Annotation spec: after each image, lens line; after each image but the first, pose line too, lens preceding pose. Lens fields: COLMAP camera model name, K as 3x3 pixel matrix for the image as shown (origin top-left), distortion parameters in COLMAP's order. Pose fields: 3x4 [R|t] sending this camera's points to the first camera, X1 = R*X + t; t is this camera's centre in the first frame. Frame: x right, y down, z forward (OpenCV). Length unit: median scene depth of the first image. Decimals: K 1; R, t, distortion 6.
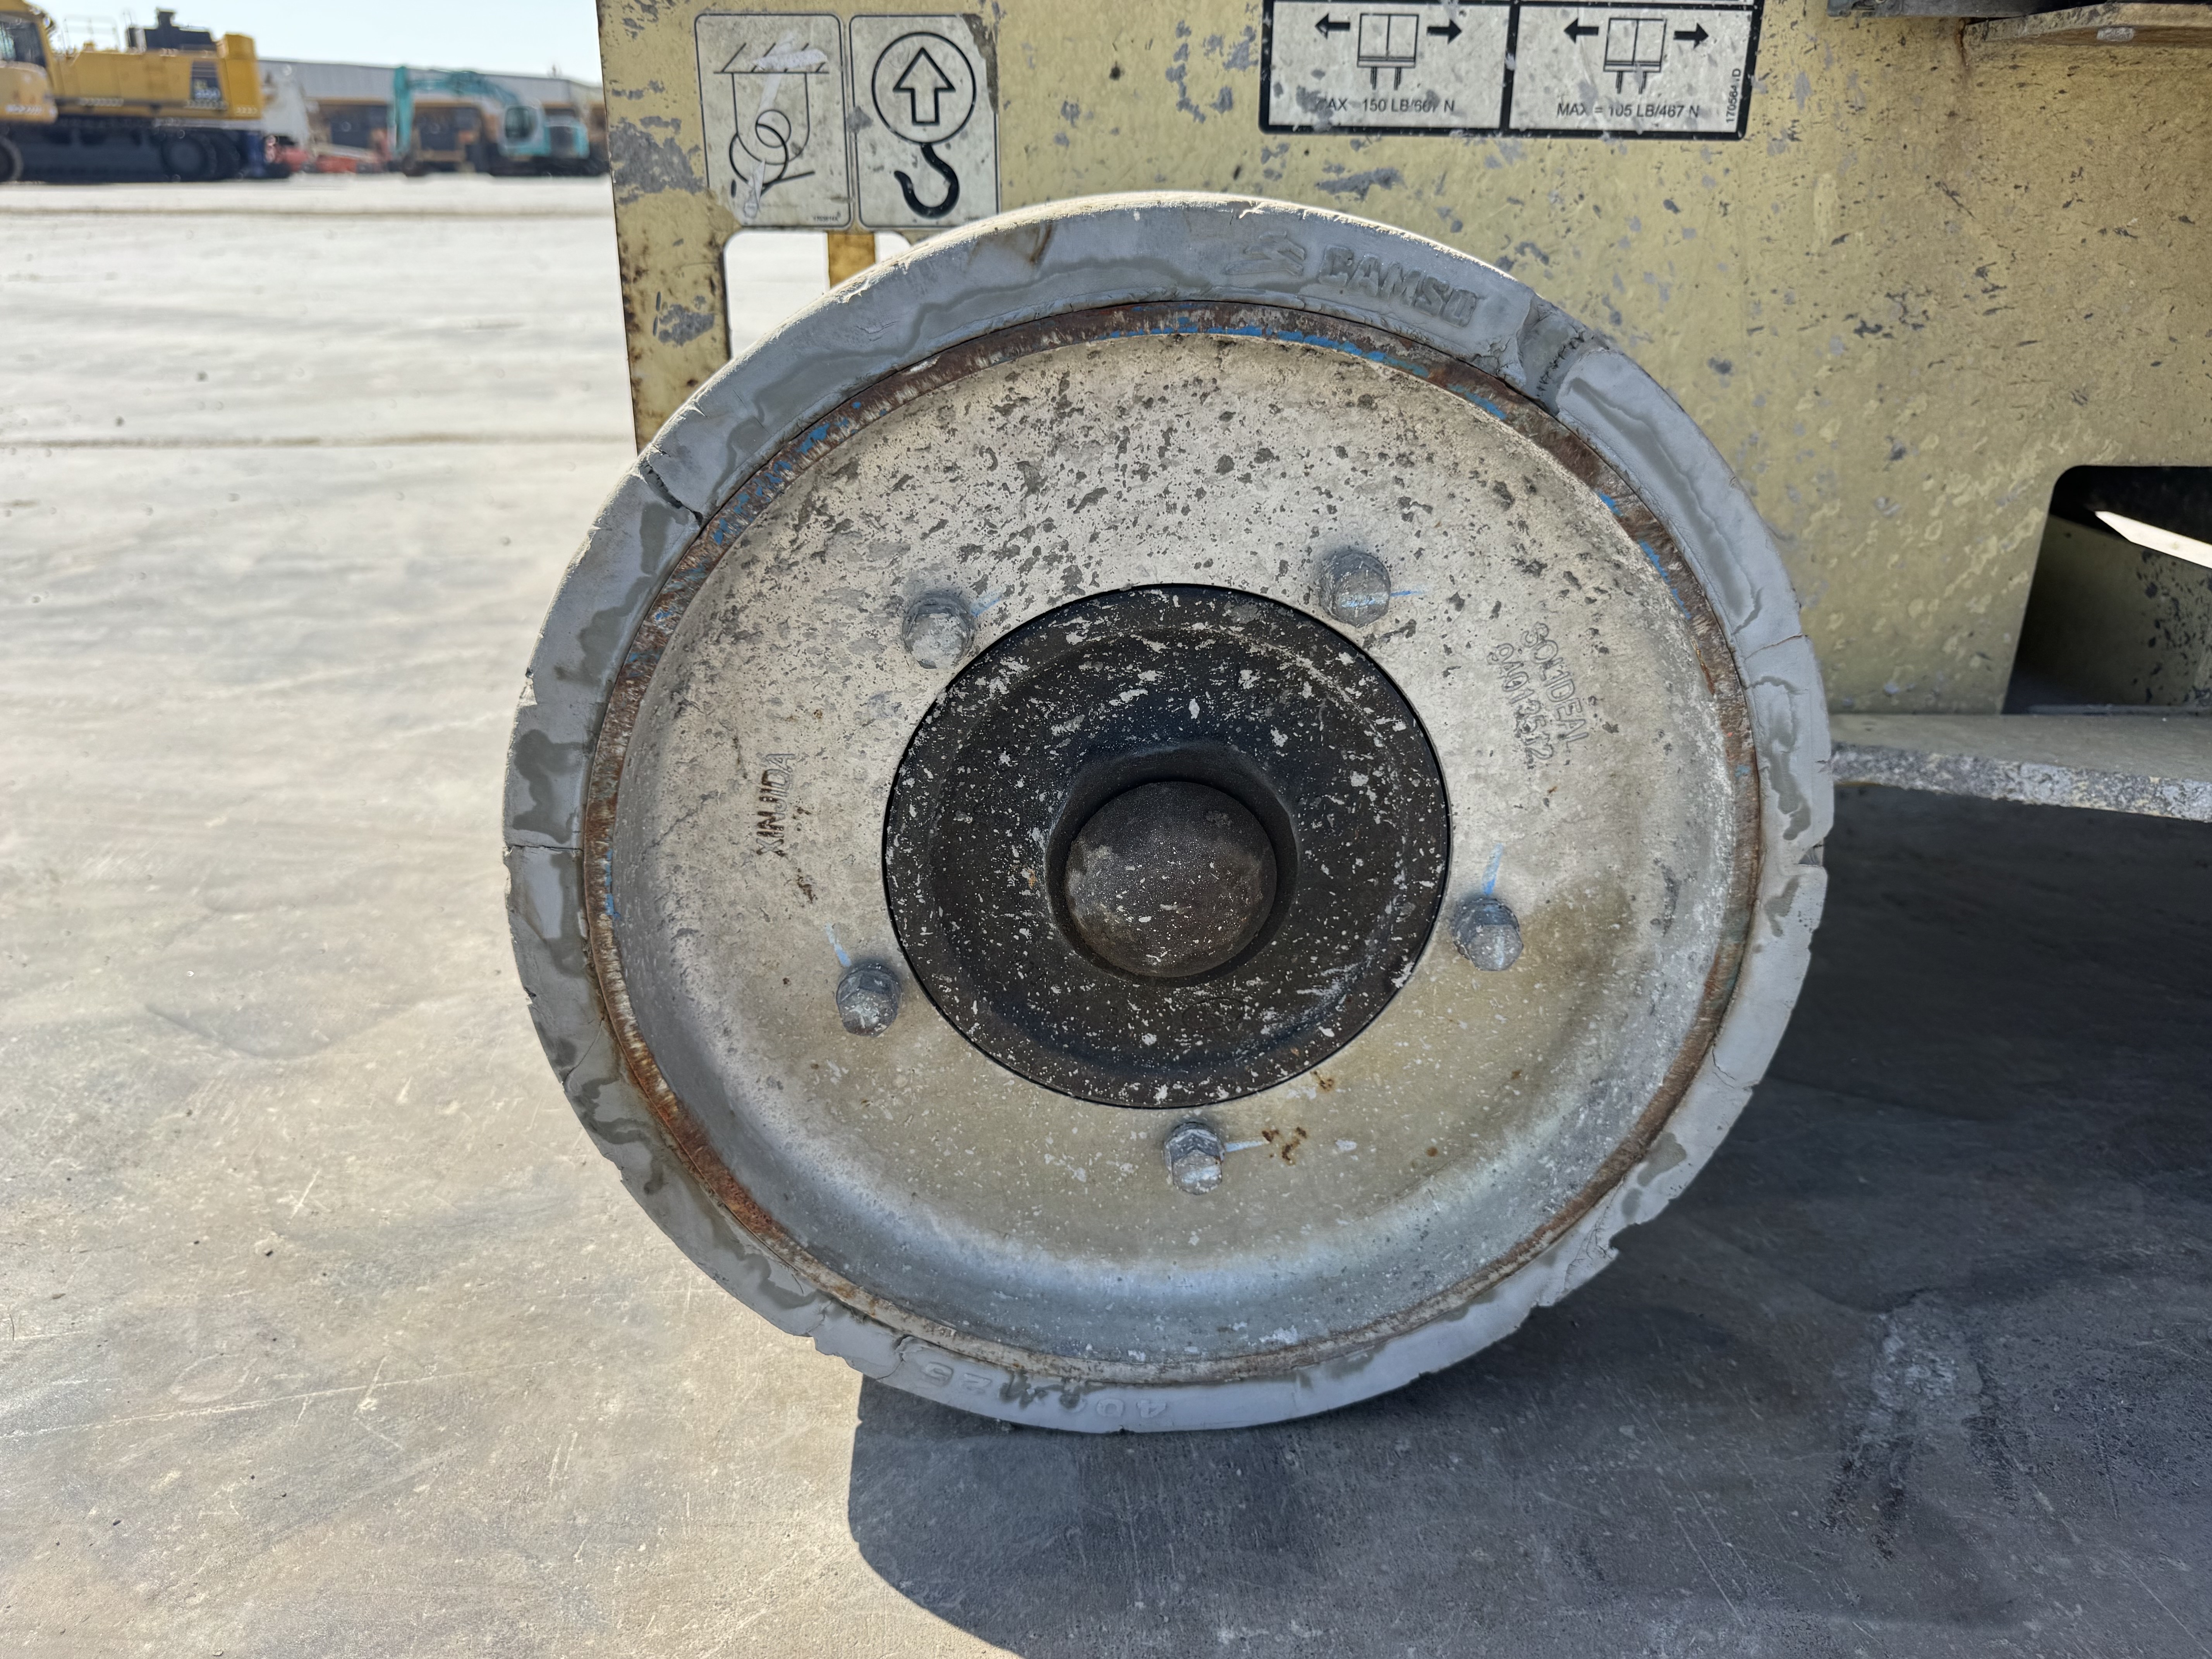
lens RADIAL K [[1626.1, 0, 1111.6], [0, 1626.1, 830.1], [0, 0, 1]] dist [-0.015659, 0.003648]
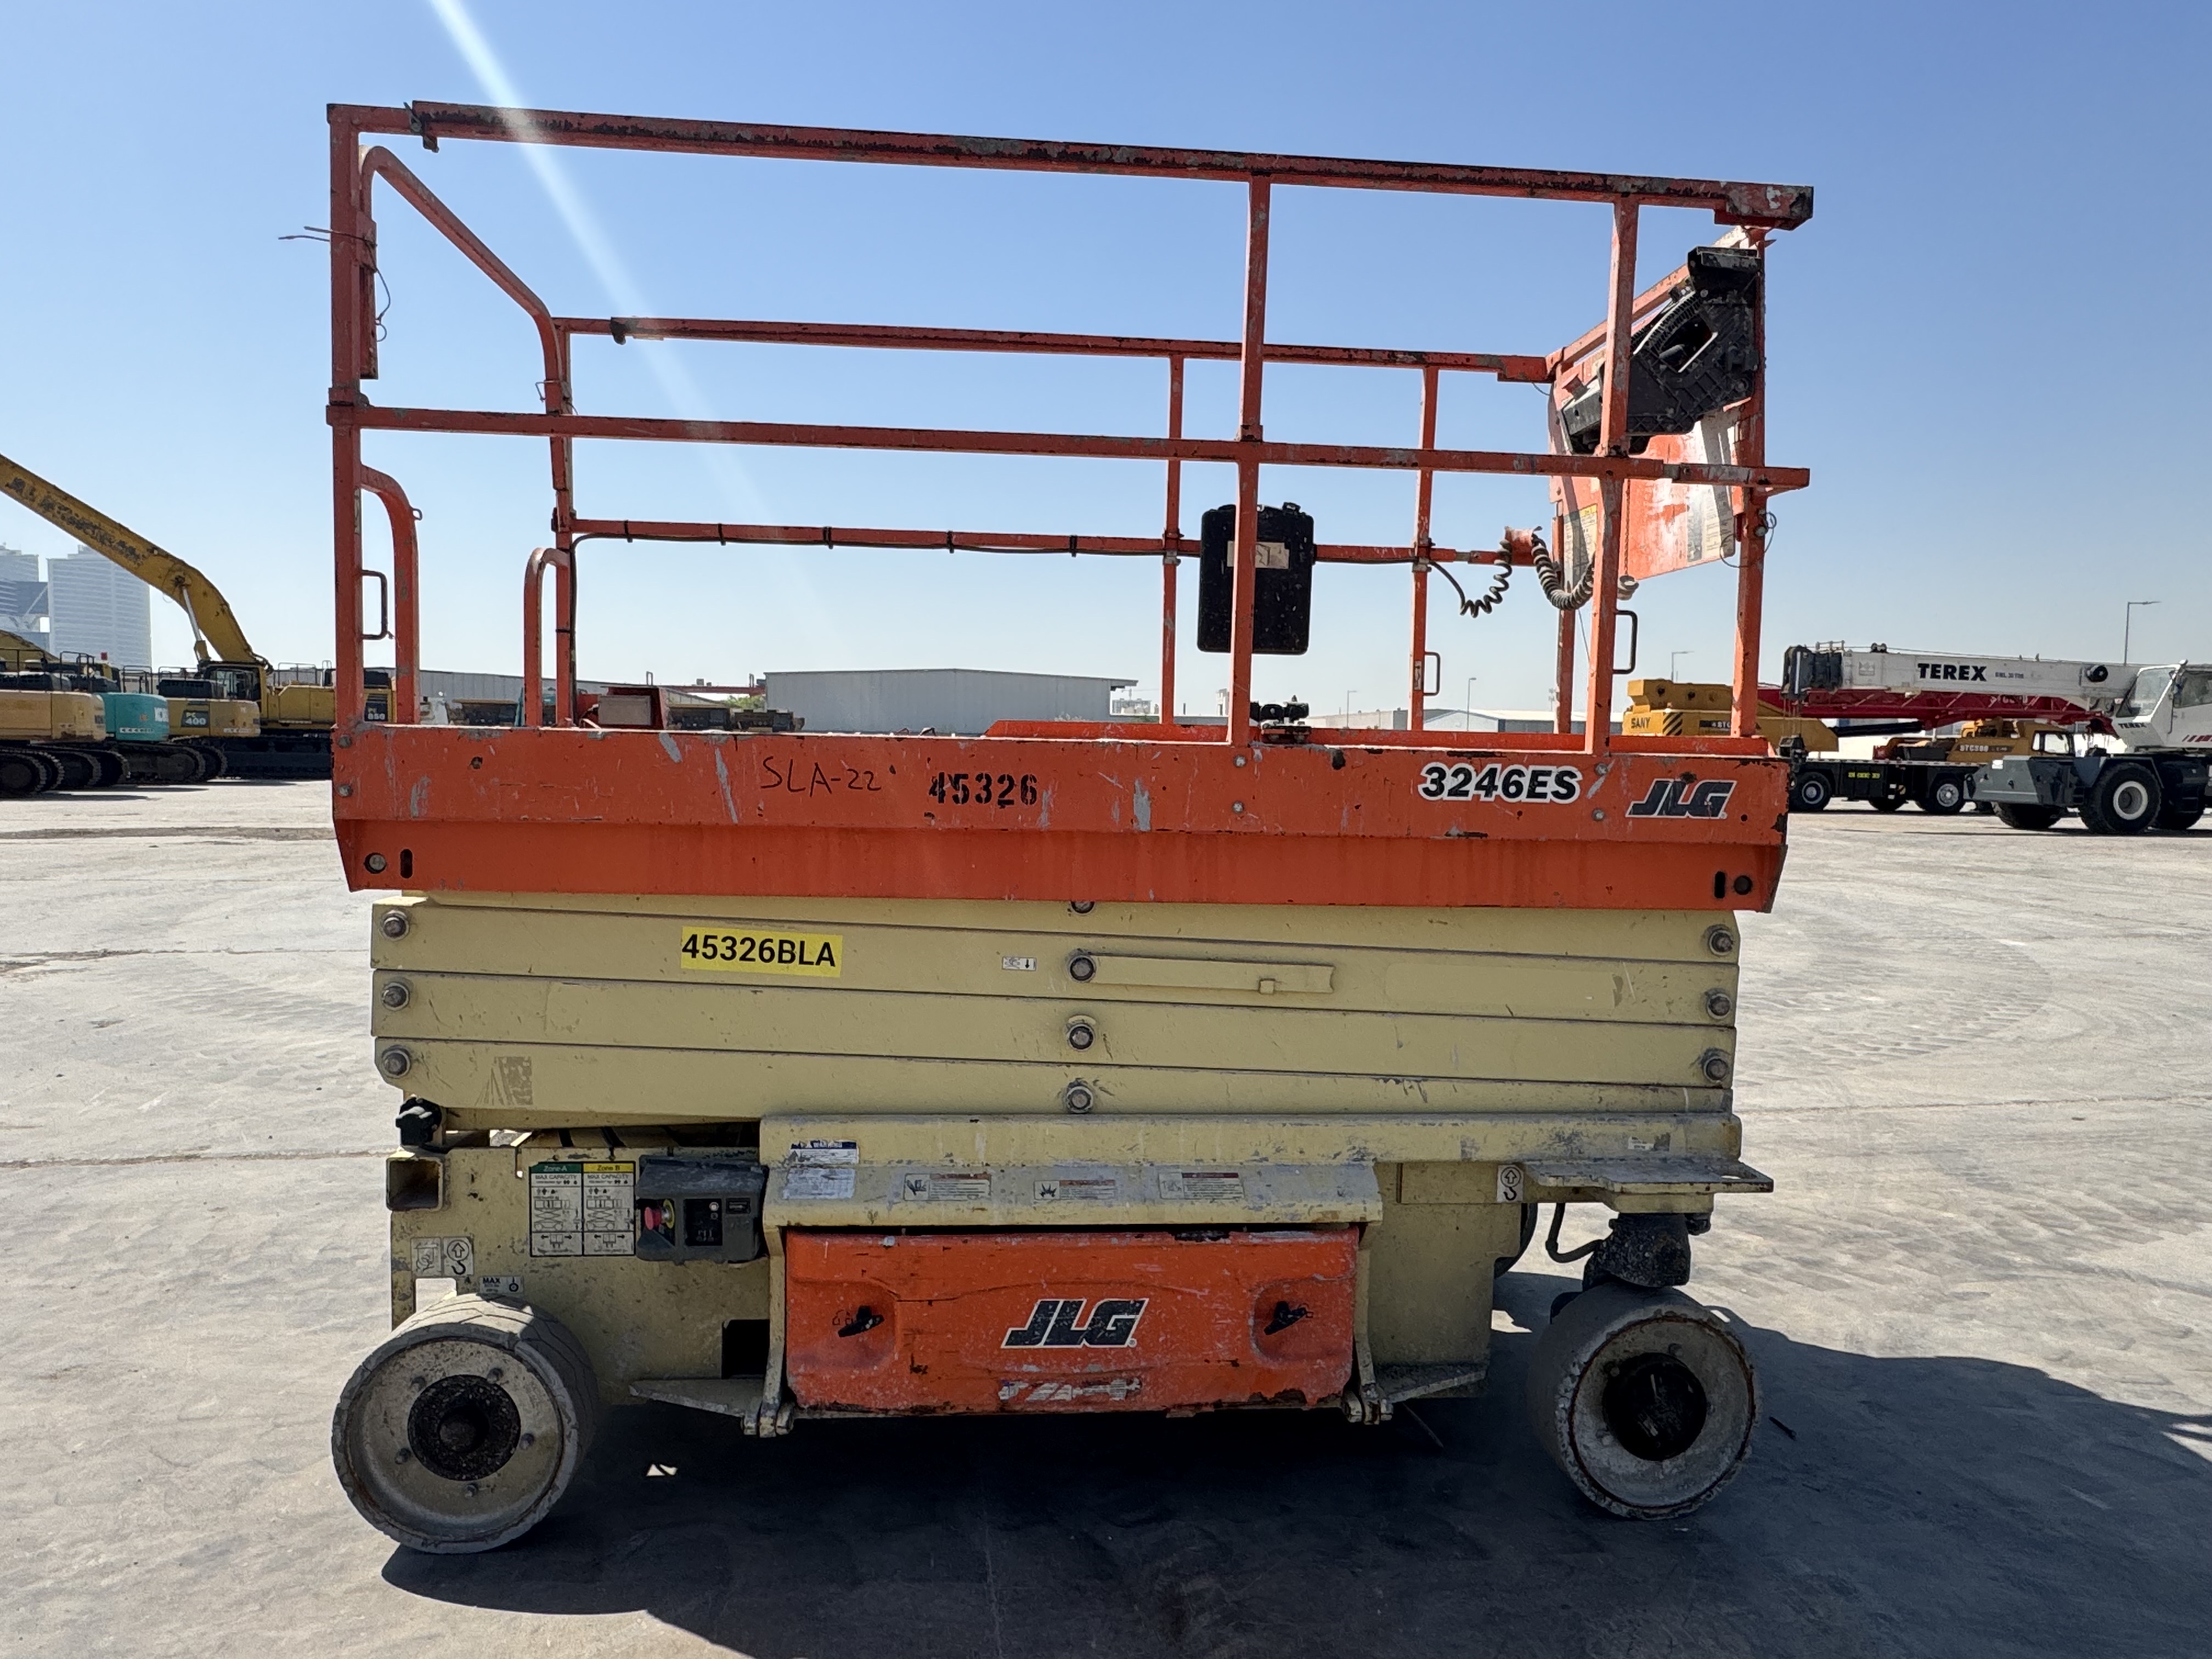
lens RADIAL K [[1339.3, 0, 1109.4], [0, 1339.3, 828.9], [0, 0, 1]] dist [-0.005336, 0.003501]
pose [[0.999670, 0.003654, 0.025425, 1.707715], [0.004622, 0.948092, -0.317963, -0.367749], [-0.025267, 0.317975, 0.947762, -3.209353]]
